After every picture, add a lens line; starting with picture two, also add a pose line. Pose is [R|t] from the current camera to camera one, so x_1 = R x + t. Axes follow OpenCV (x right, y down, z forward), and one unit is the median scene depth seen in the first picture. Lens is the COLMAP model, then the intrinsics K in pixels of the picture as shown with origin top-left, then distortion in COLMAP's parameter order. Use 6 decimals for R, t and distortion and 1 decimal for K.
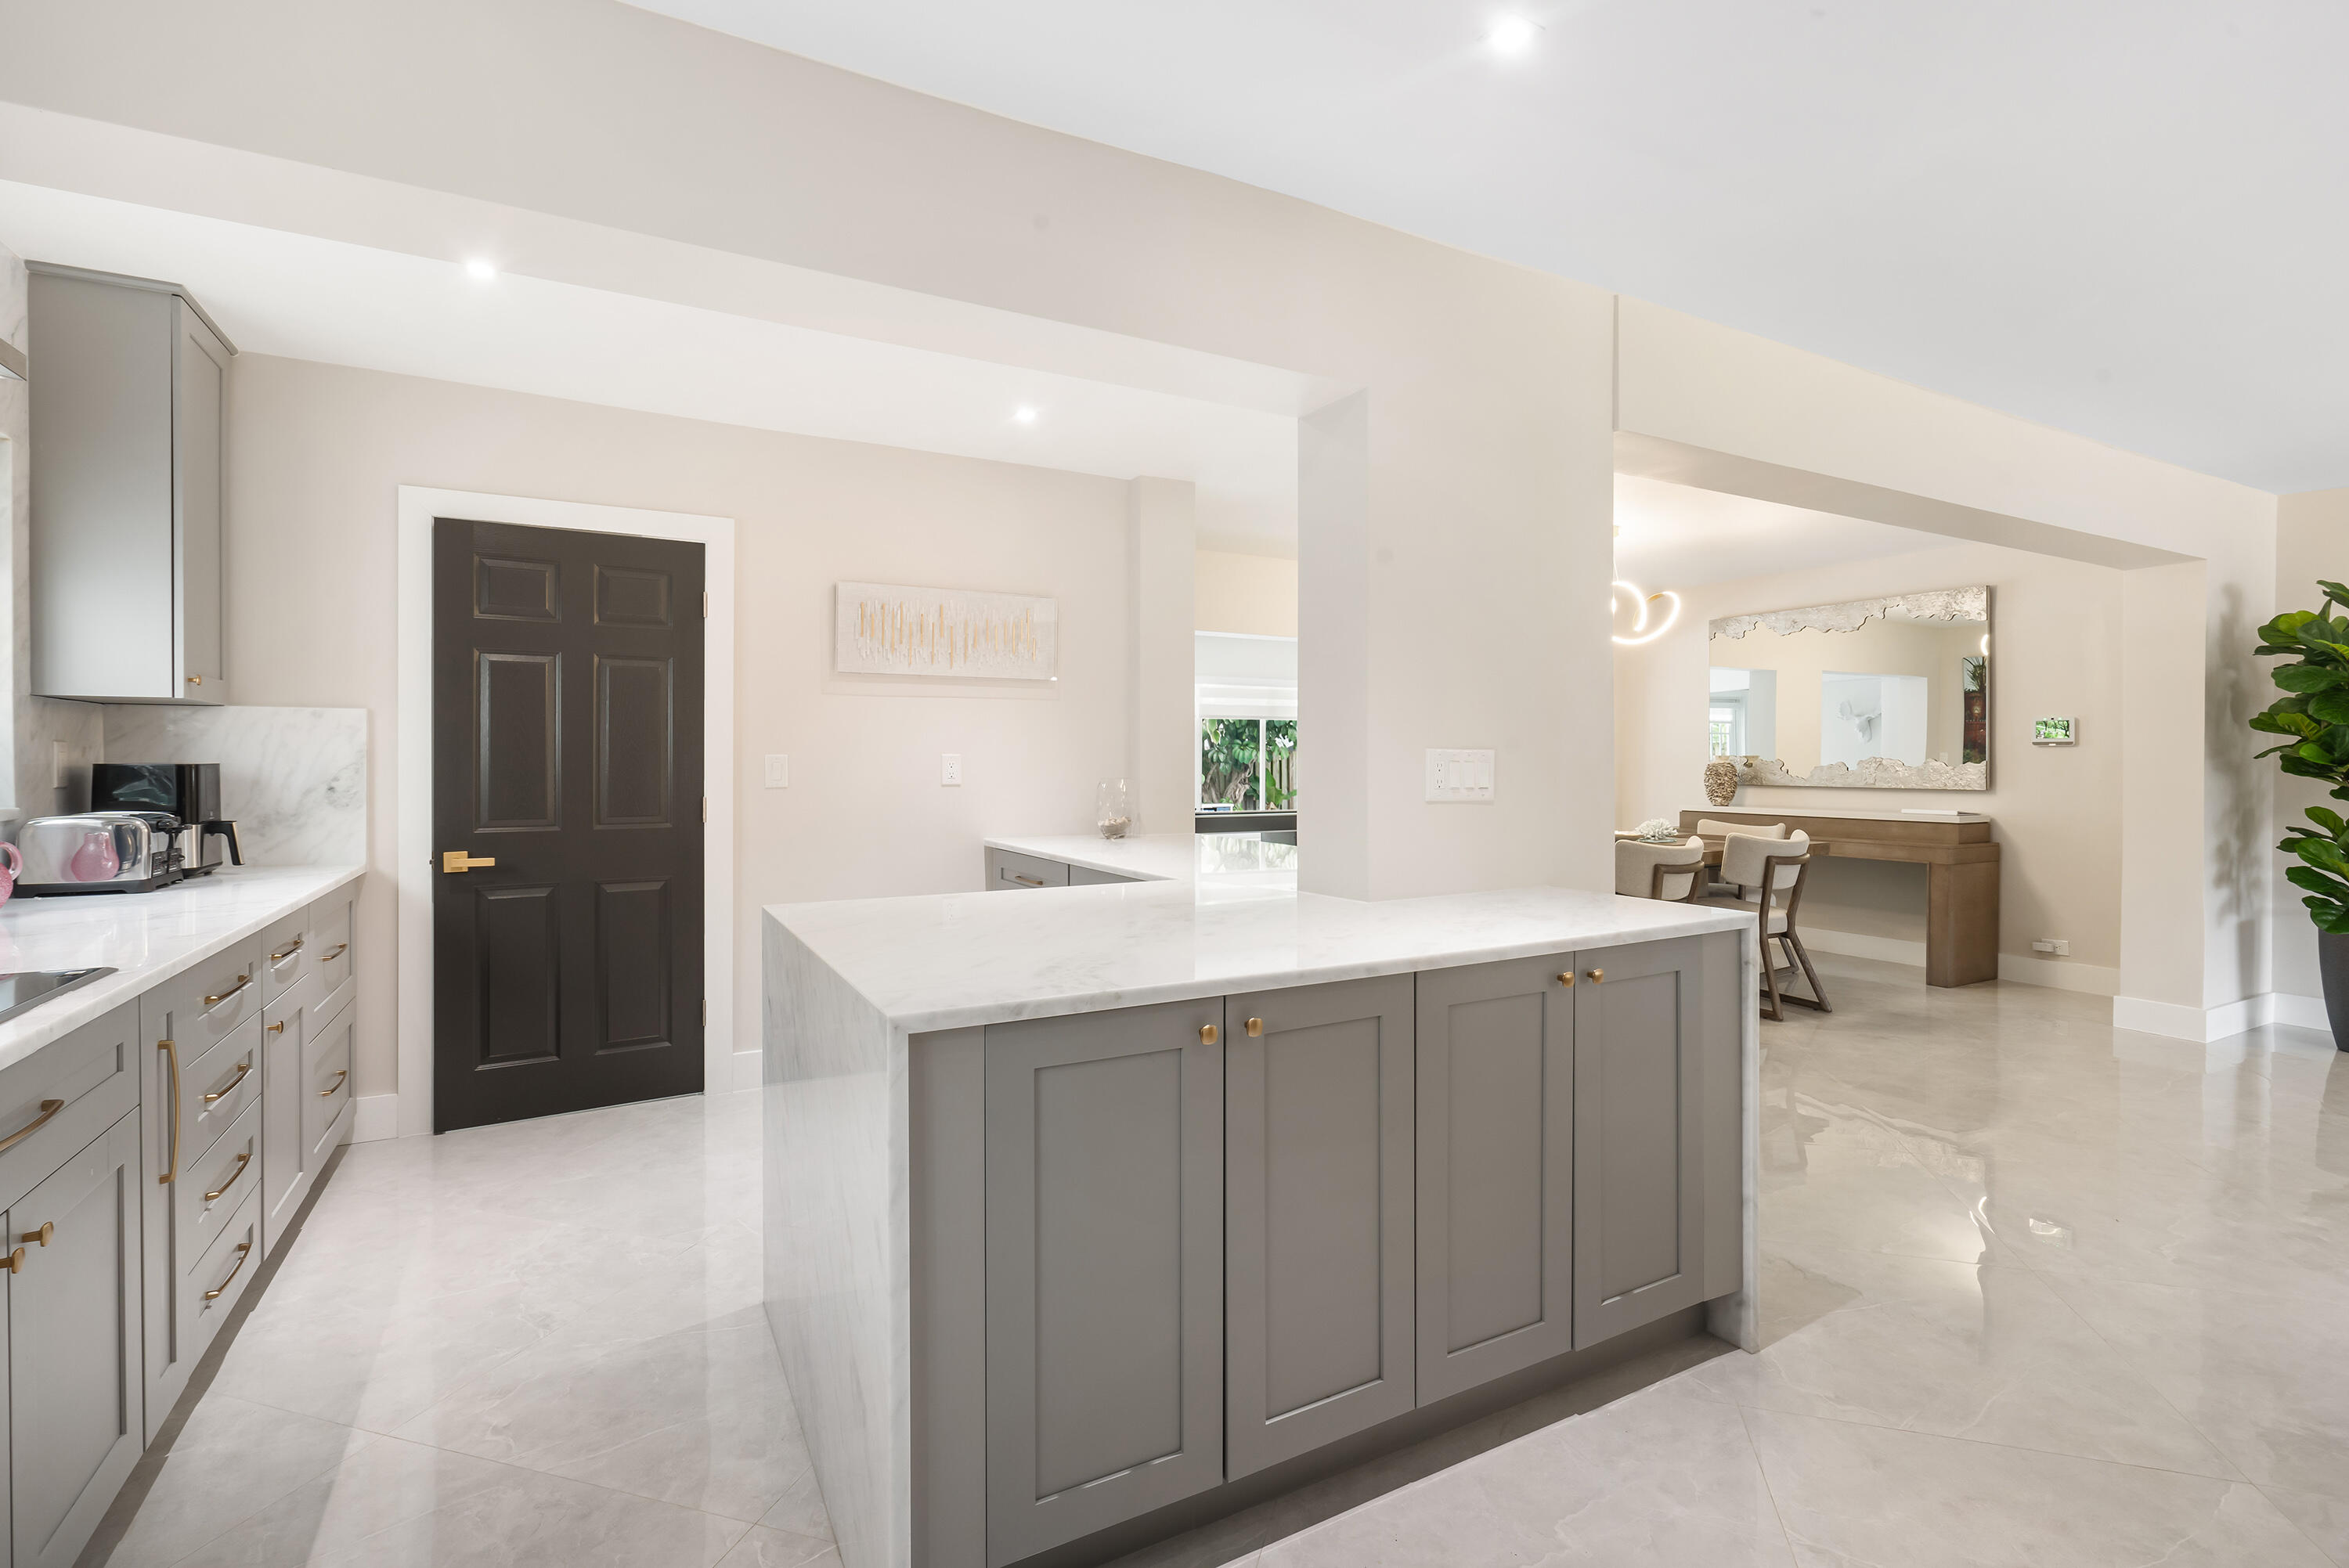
lens RADIAL K [[1085.5, 0, 1175.8], [0, 1085.5, 757.3], [0, 0, 1]] dist [-0.028909, -0.000127]
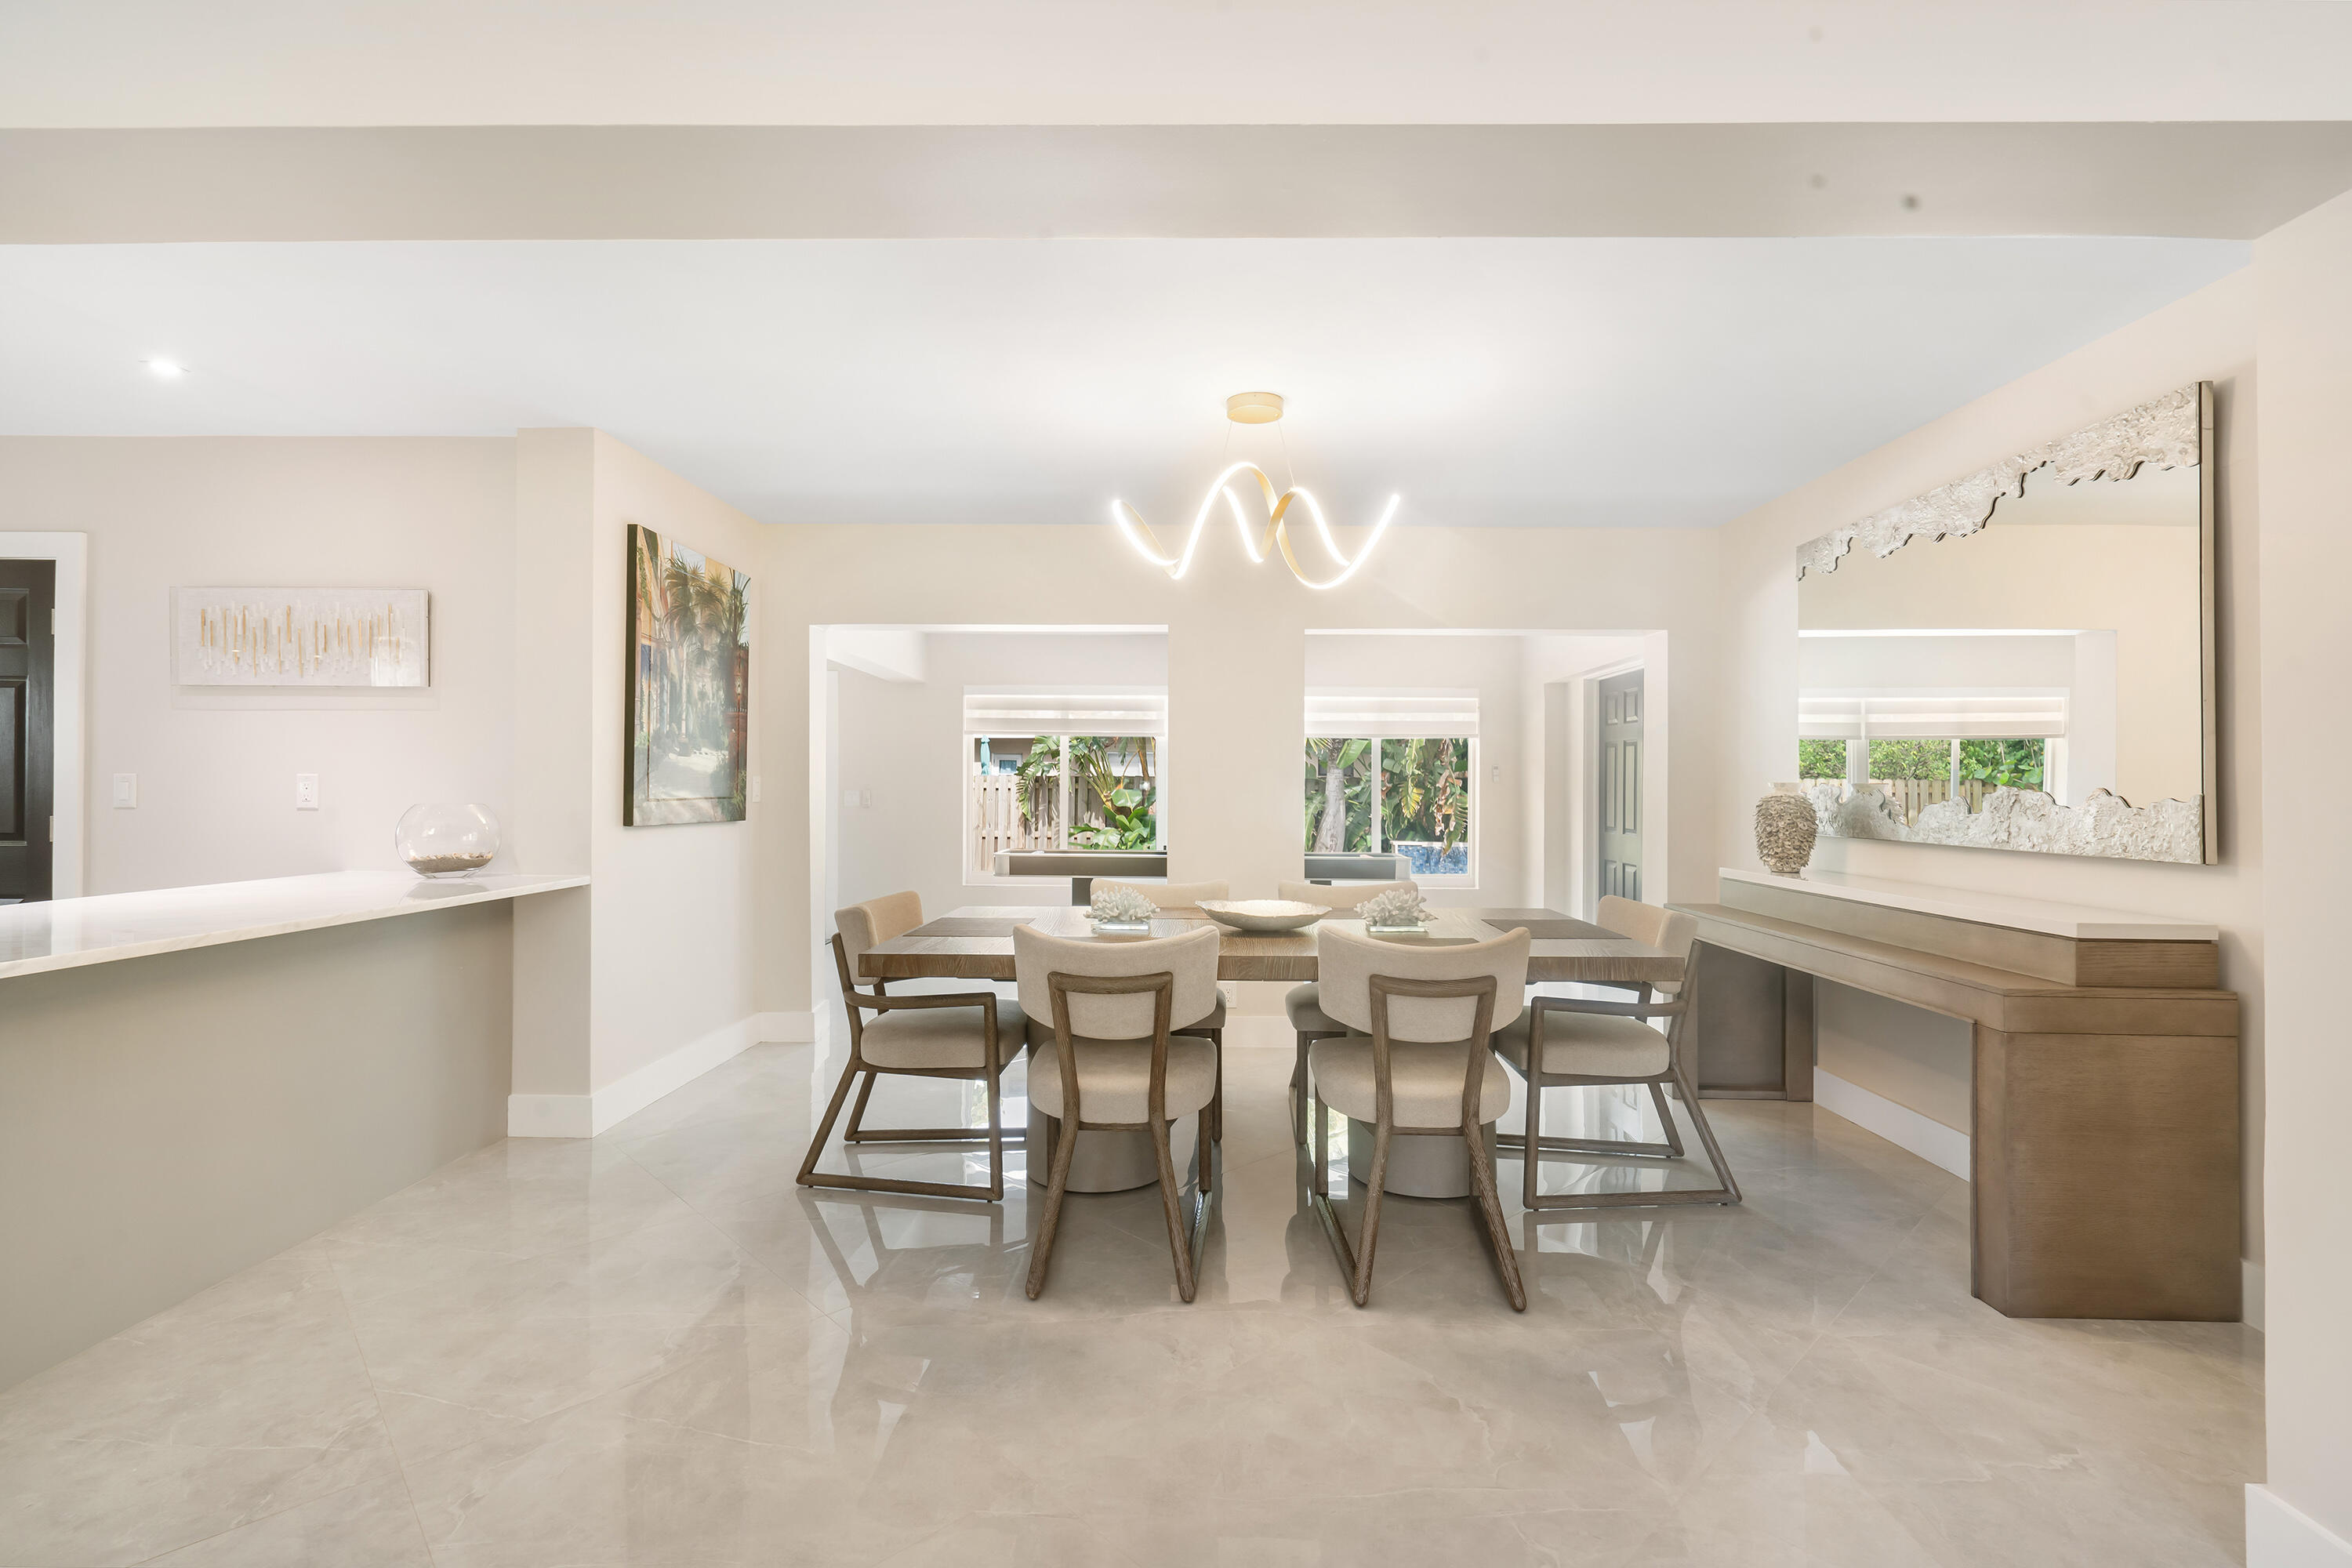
lens RADIAL K [[1074.9, 0, 1176.0], [0, 1074.9, 784.0], [0, 0, 1]] dist [-0.013505, -0.000213]
pose [[0.871289, 0.003809, -0.490756, 0.822820], [-0.005338, 0.999984, -0.001715, 0.002184], [0.490742, 0.004114, 0.871295, 0.585381]]
